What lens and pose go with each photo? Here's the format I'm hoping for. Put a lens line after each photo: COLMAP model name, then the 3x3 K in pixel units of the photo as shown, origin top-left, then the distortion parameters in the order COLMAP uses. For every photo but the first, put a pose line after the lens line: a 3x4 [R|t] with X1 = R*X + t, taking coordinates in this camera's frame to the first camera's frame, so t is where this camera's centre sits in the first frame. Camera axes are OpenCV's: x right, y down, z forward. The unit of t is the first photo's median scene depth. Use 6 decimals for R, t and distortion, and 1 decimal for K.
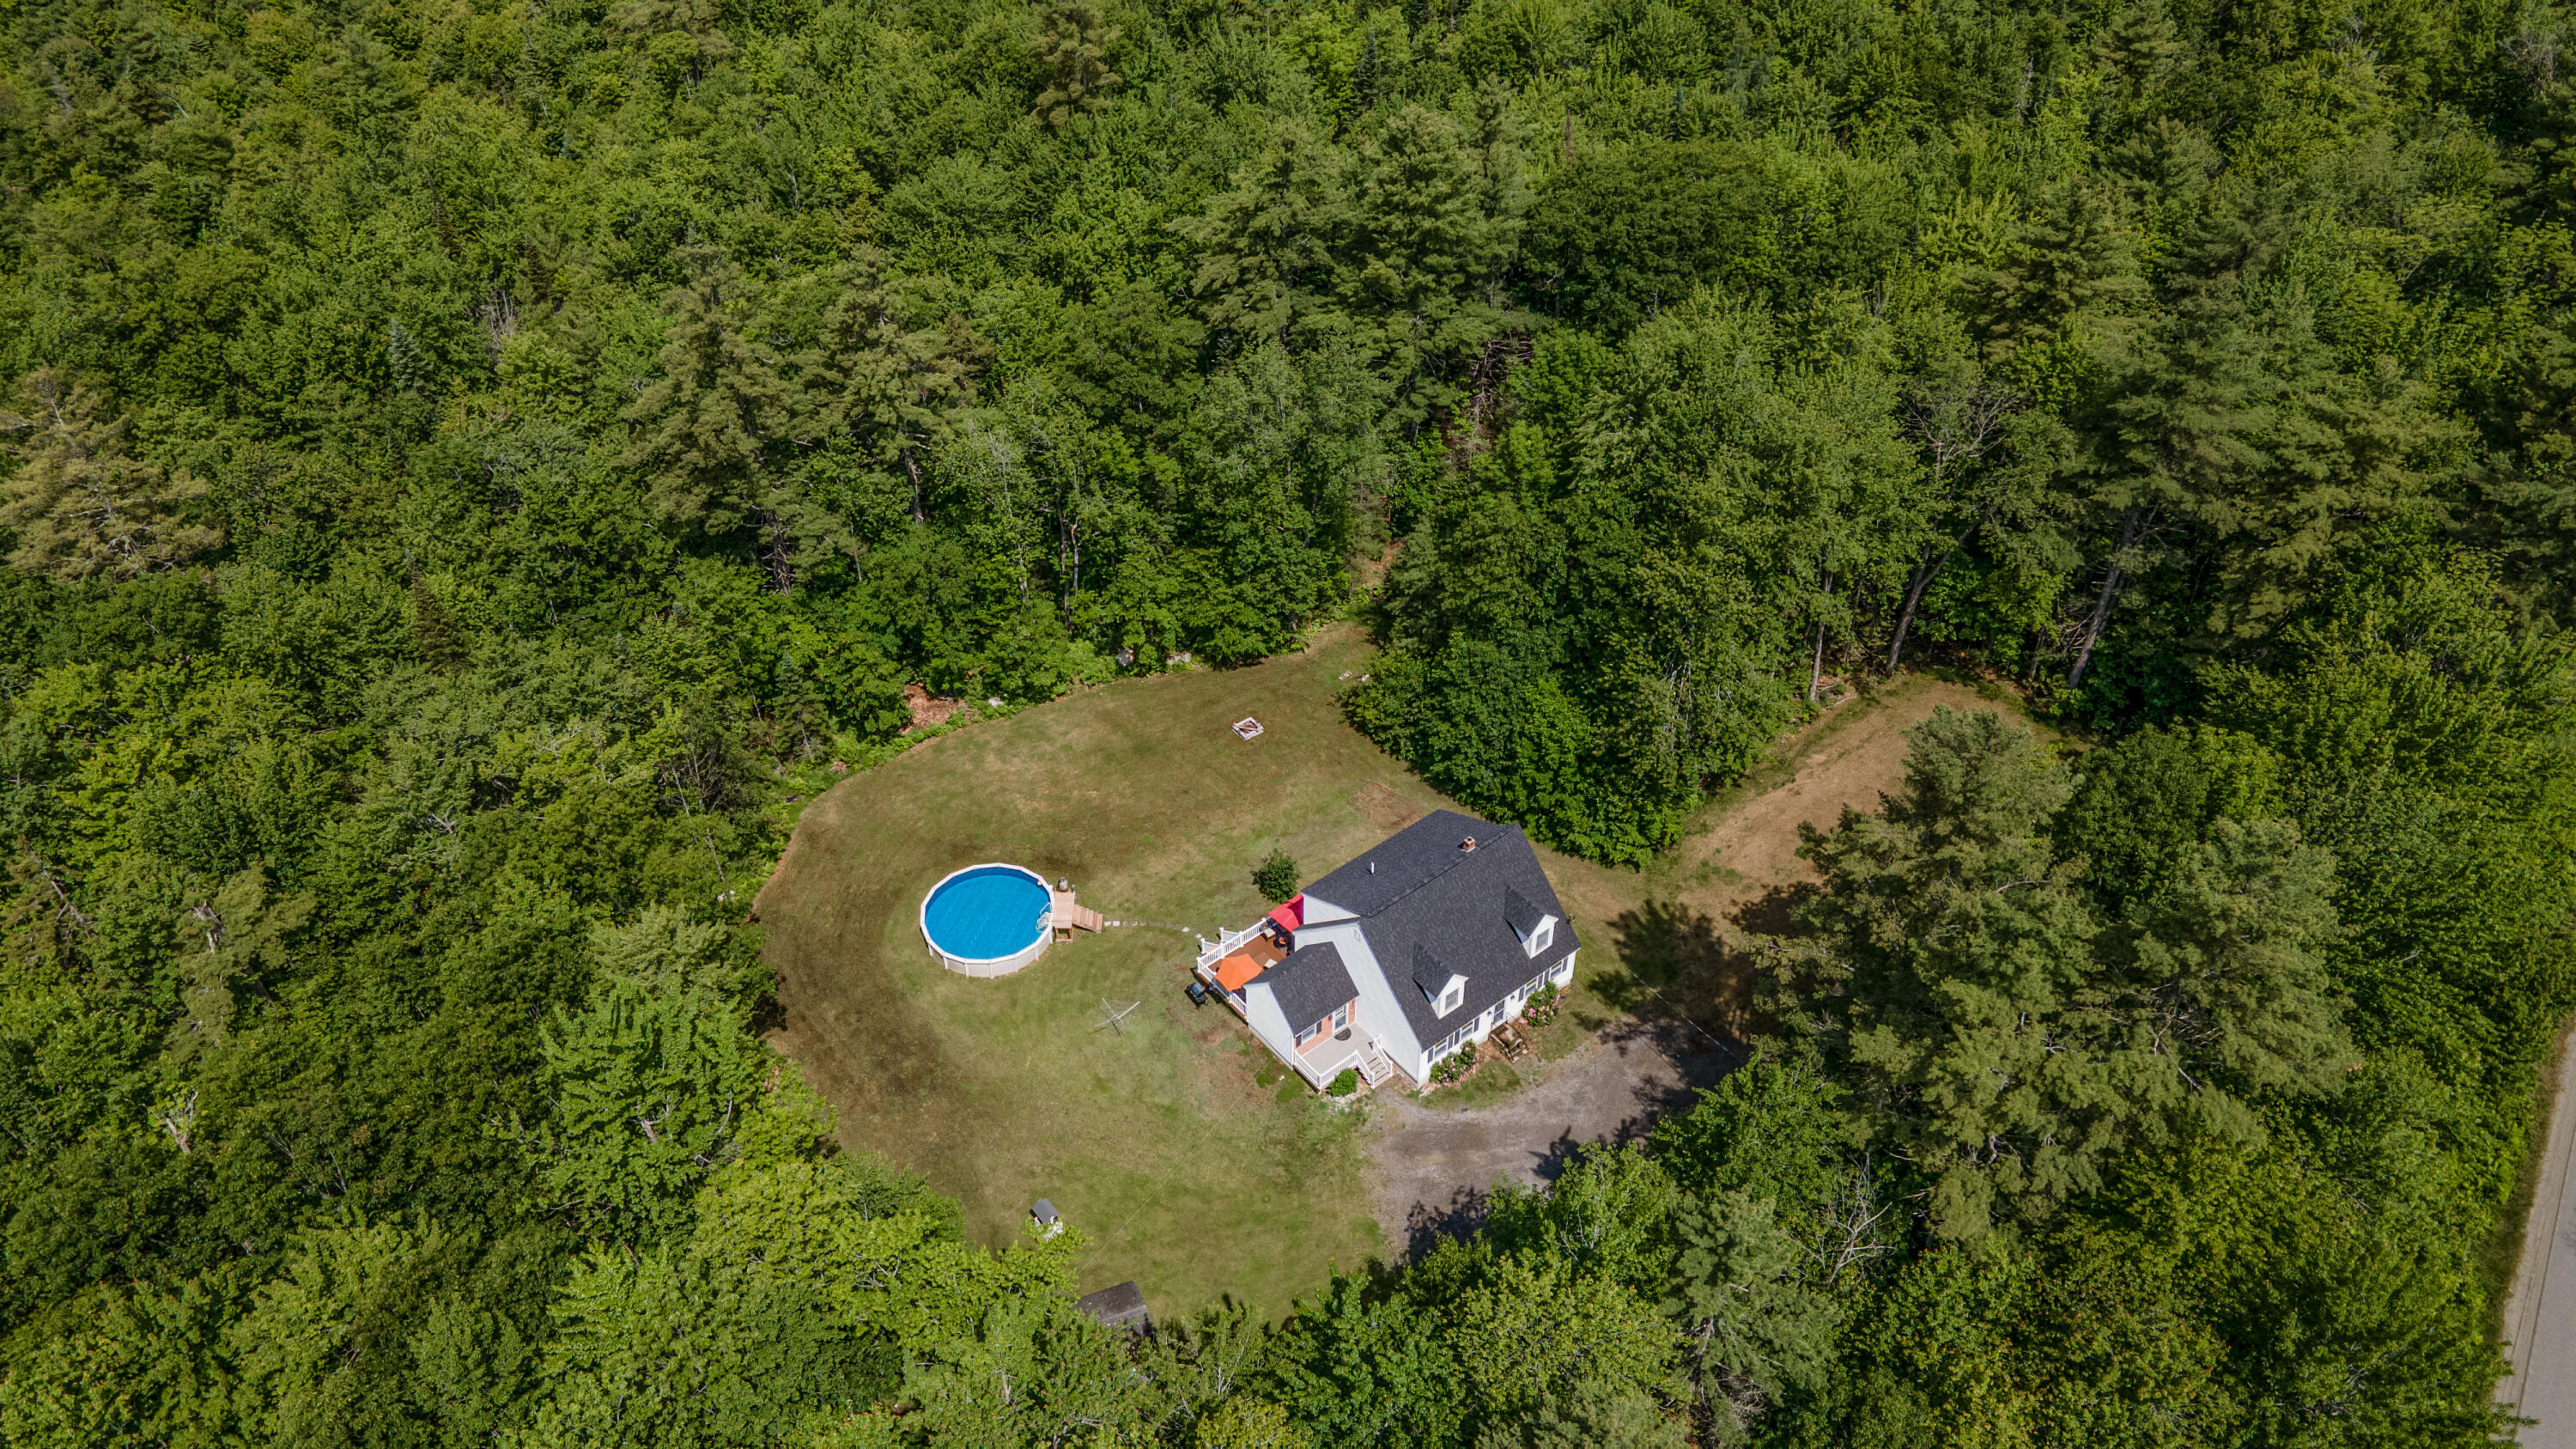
lens RADIAL K [[1891.2, 0, 1286.7], [0, 1891.2, 744.4], [0, 0, 1]] dist [0.029097, 0.004450]
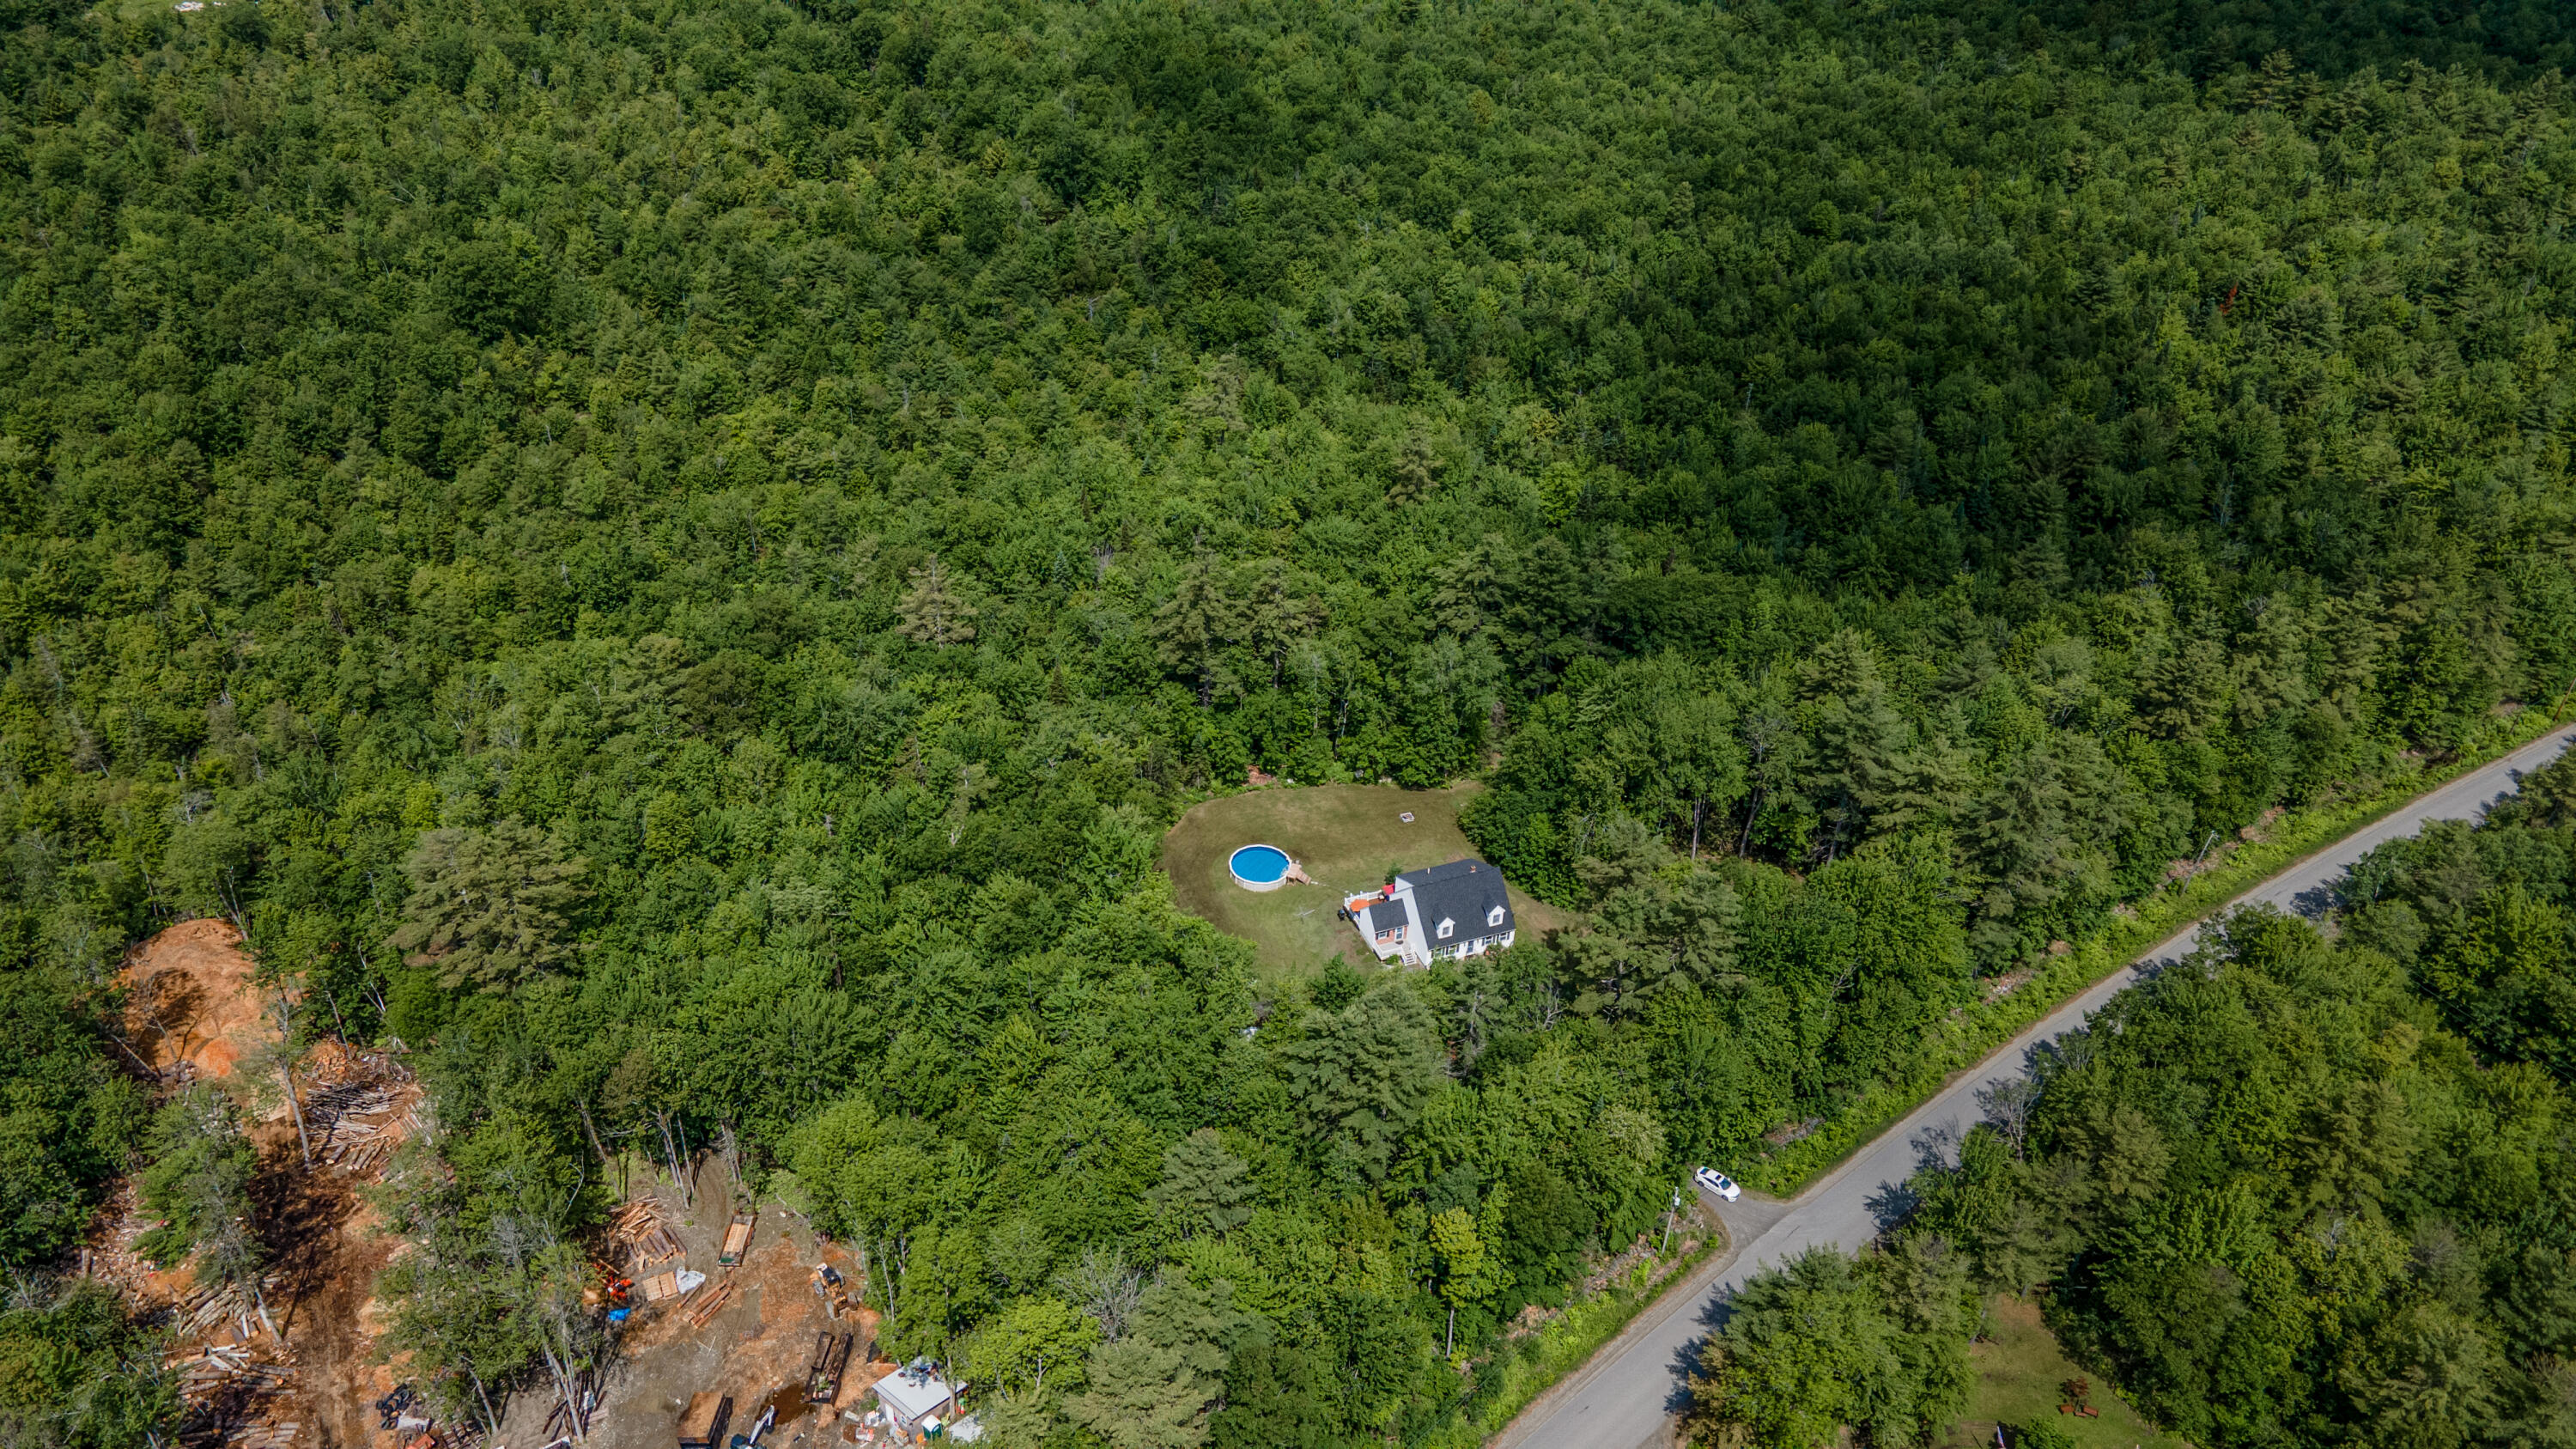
lens RADIAL K [[1891.2, 0, 1283.6], [0, 1891.2, 719.6], [0, 0, 1]] dist [0.029097, 0.004450]
pose [[0.956540, 0.192069, -0.219410, 0.284418], [-0.222541, 0.967051, -0.123641, 0.174590], [0.188433, 0.167095, 0.967766, -1.021415]]
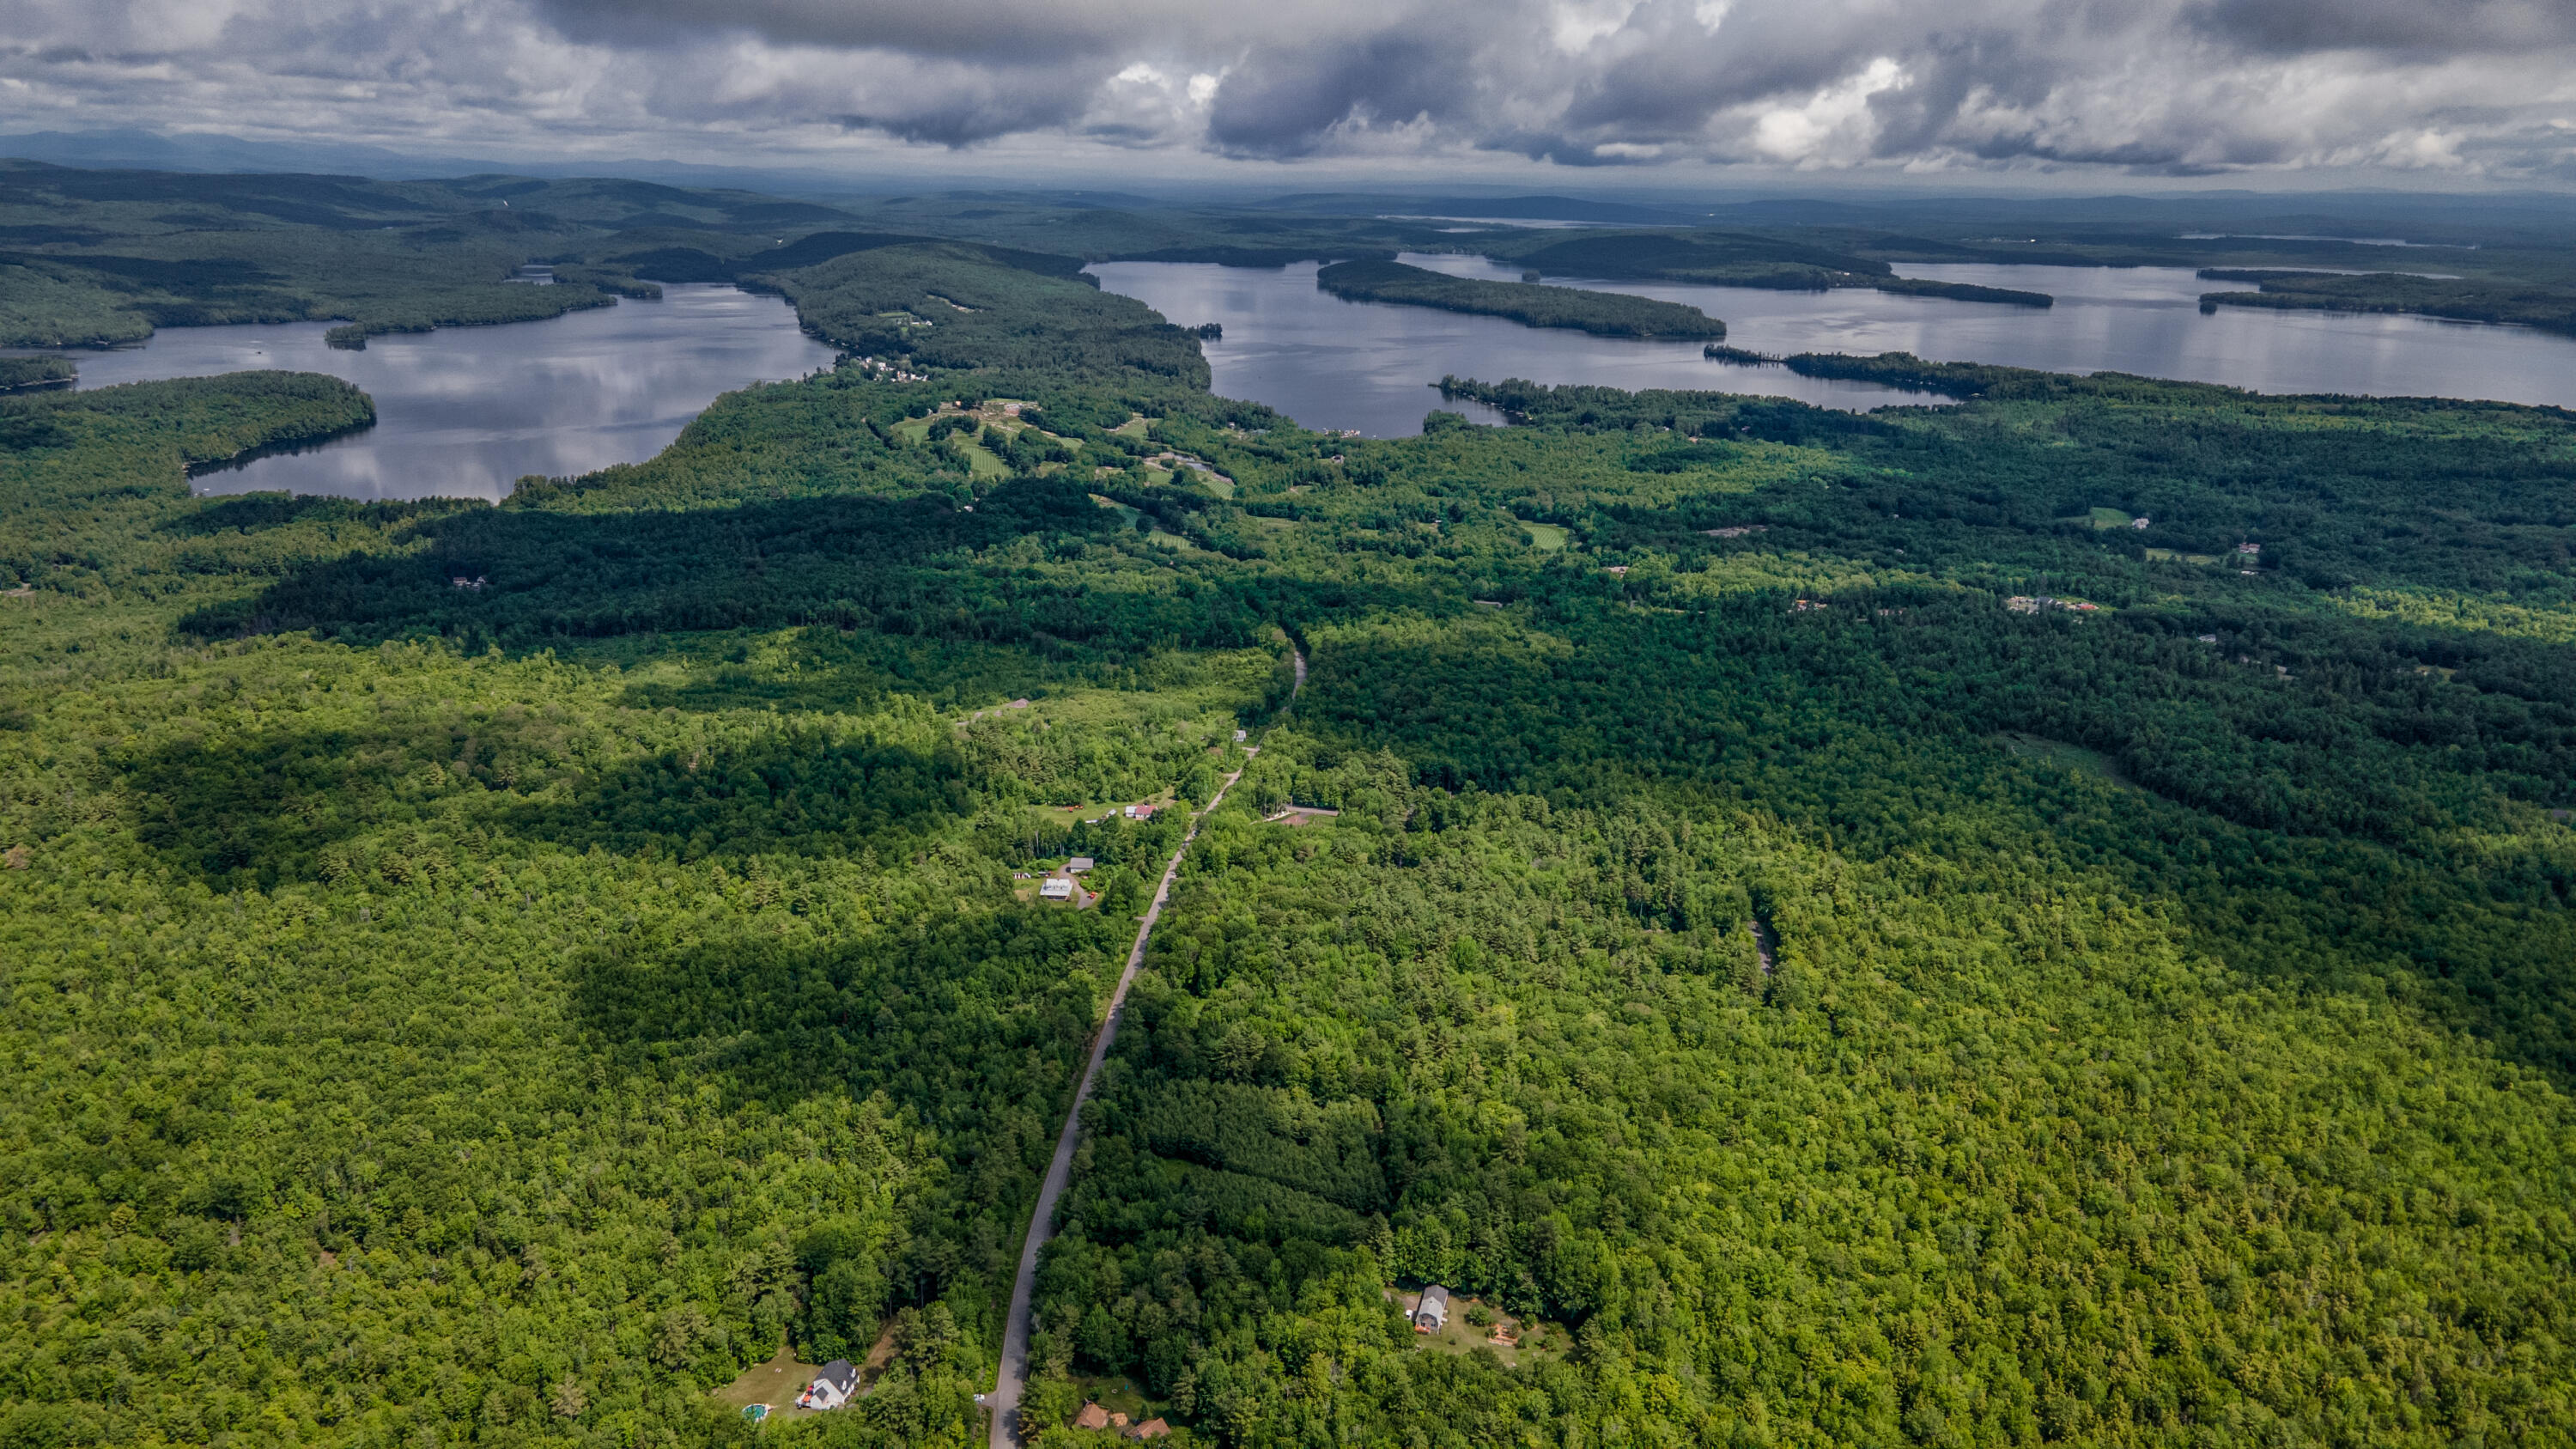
lens RADIAL K [[1891.2, 0, 1285.8], [0, 1891.2, 725.2], [0, 0, 1]] dist [0.029097, 0.004450]
pose [[0.801106, -0.154911, 0.578128, -1.673097], [0.379727, 0.878180, -0.290874, 0.492165], [-0.462641, 0.452552, 0.762338, -4.478934]]
